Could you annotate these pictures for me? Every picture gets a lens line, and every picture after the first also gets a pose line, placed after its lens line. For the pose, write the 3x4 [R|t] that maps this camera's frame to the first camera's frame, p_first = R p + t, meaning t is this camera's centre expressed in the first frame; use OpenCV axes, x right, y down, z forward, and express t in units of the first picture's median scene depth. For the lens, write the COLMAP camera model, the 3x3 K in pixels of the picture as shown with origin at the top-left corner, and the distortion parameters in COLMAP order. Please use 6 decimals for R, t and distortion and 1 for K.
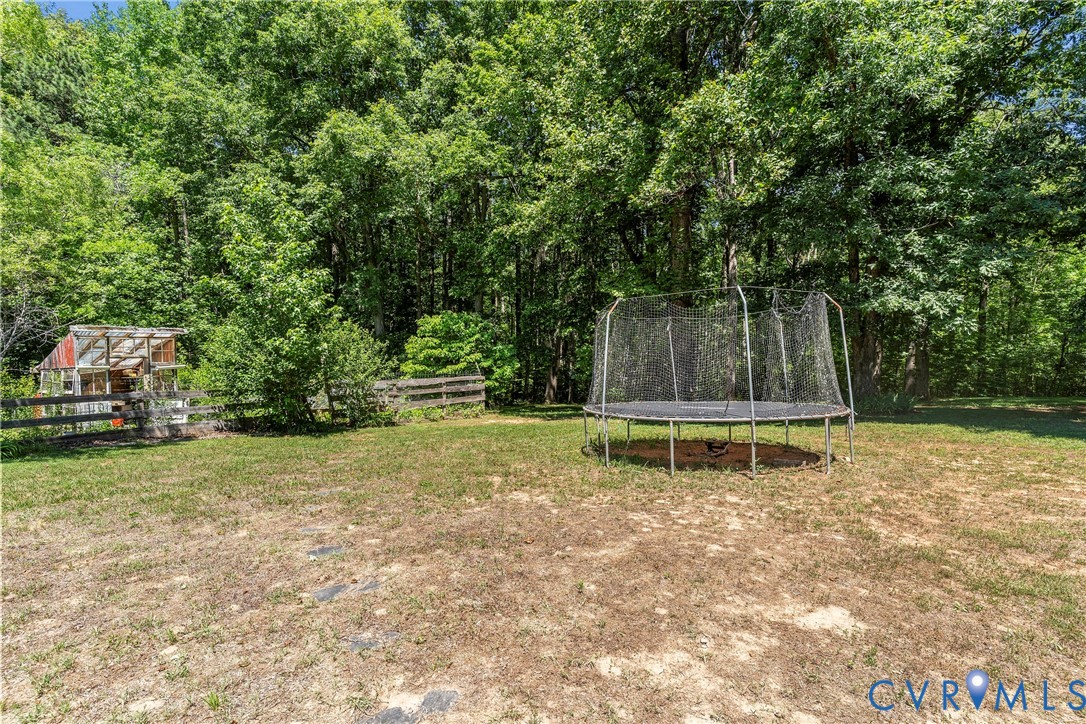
lens RADIAL K [[531.2, 0, 542.2], [0, 531.2, 360.9], [0, 0, 1]] dist [0.003075, 0.001343]
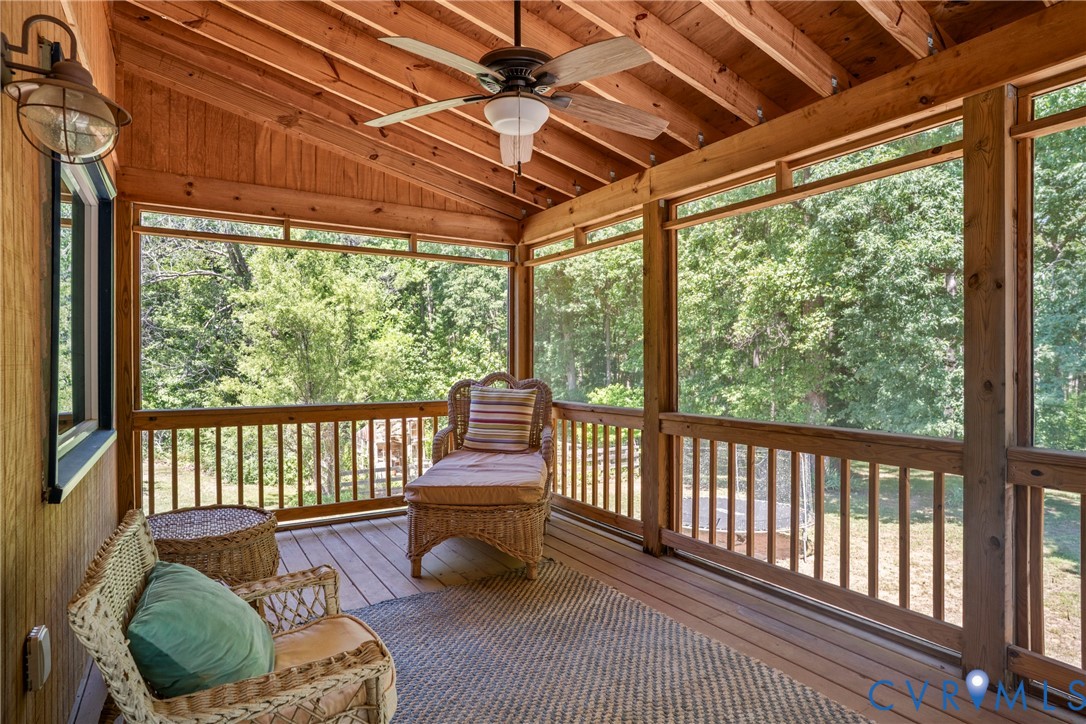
lens RADIAL K [[597.2, 0, 543.1], [0, 597.2, 363.3], [0, 0, 1]] dist [-0.000291, -0.000007]
pose [[0.921796, 0.000080, -0.387675, 0.179933], [0.000433, 0.999999, 0.001235, -0.131949], [0.387675, -0.001306, 0.921795, -0.278076]]
